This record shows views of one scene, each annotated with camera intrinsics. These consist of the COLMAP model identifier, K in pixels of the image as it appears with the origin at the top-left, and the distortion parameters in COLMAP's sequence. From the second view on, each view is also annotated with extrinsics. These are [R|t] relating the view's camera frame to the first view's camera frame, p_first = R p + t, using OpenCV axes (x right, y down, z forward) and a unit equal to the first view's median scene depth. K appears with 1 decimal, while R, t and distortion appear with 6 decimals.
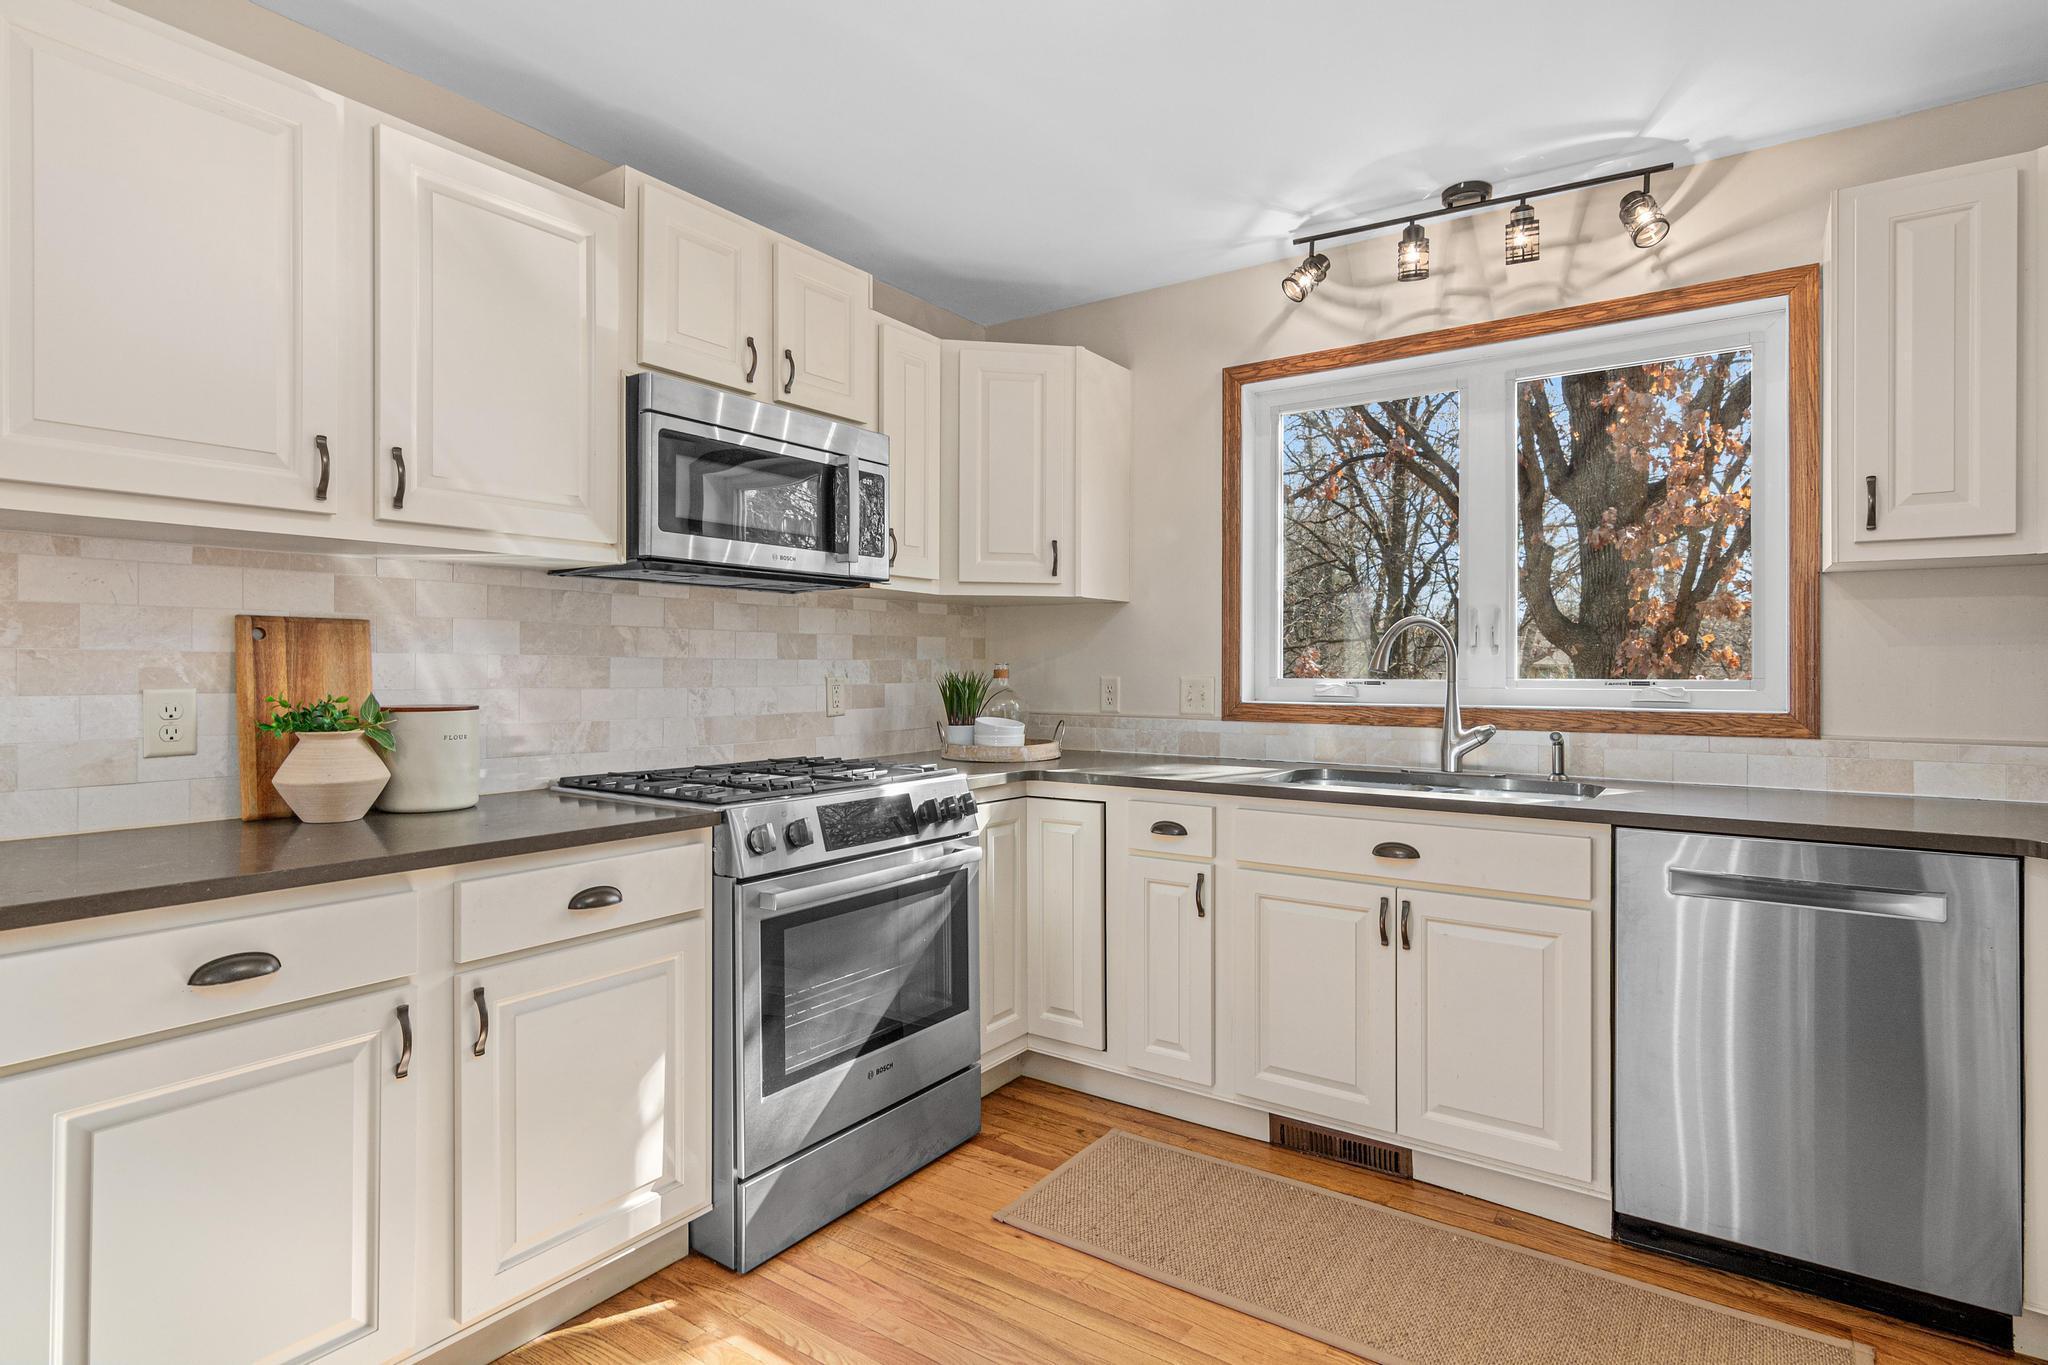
lens RADIAL K [[1053.9, 0, 1022.8], [0, 1053.9, 667.1], [0, 0, 1]] dist [0.002563, -0.000003]
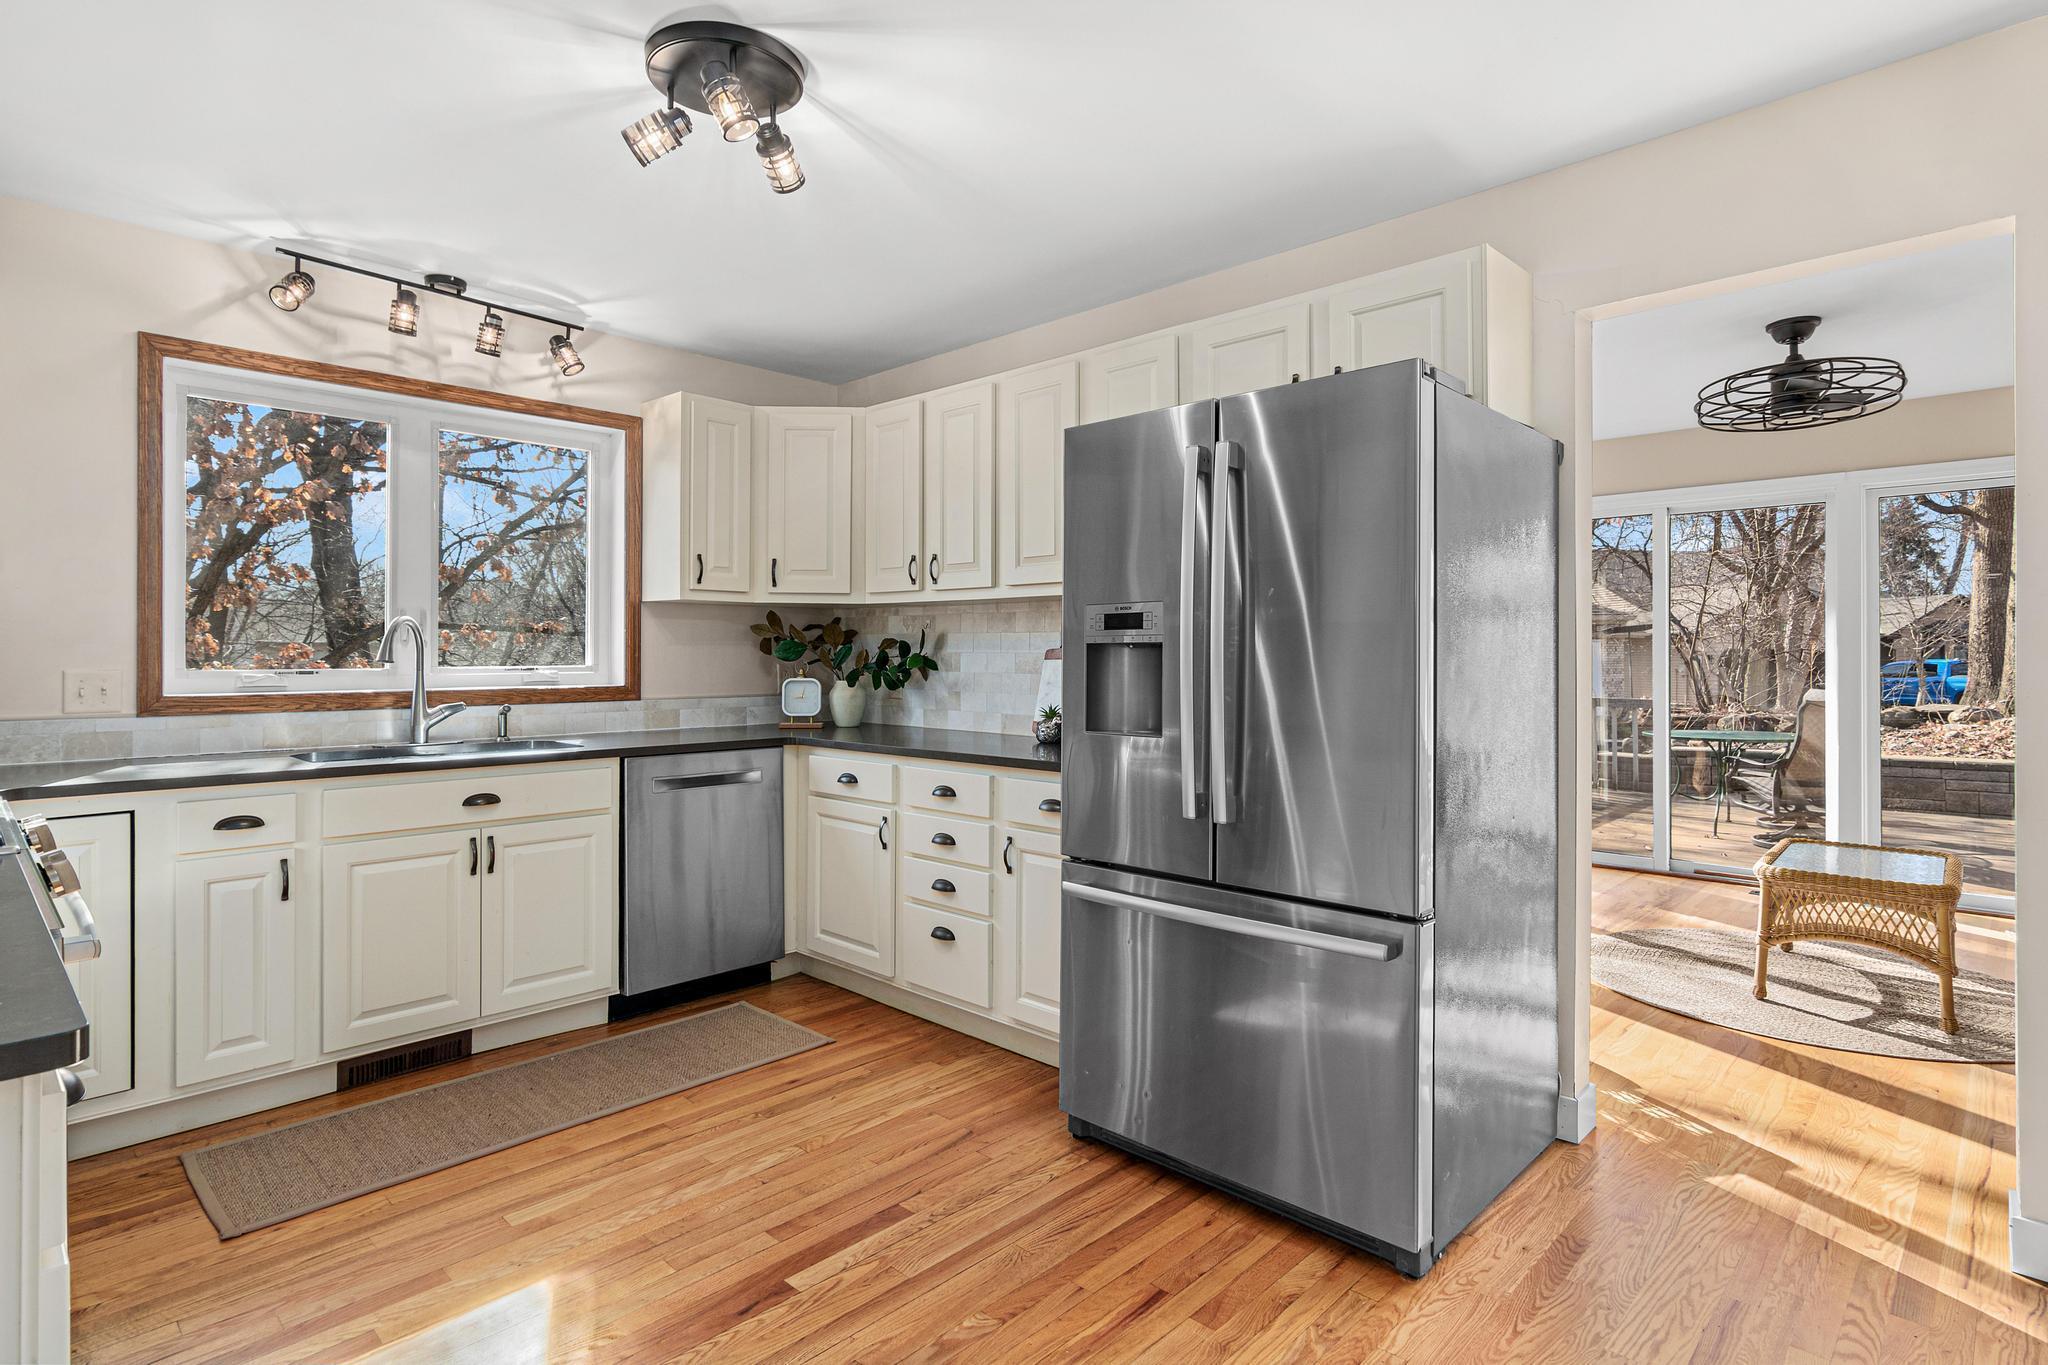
lens RADIAL K [[1053.9, 0, 1023.6], [0, 1053.9, 670.2], [0, 0, 1]] dist [0.002563, -0.000003]
pose [[0.153020, -0.017196, 0.988073, -0.734794], [-0.003196, 0.999835, 0.017895, -0.010534], [-0.988218, -0.005896, 0.152940, 0.123116]]
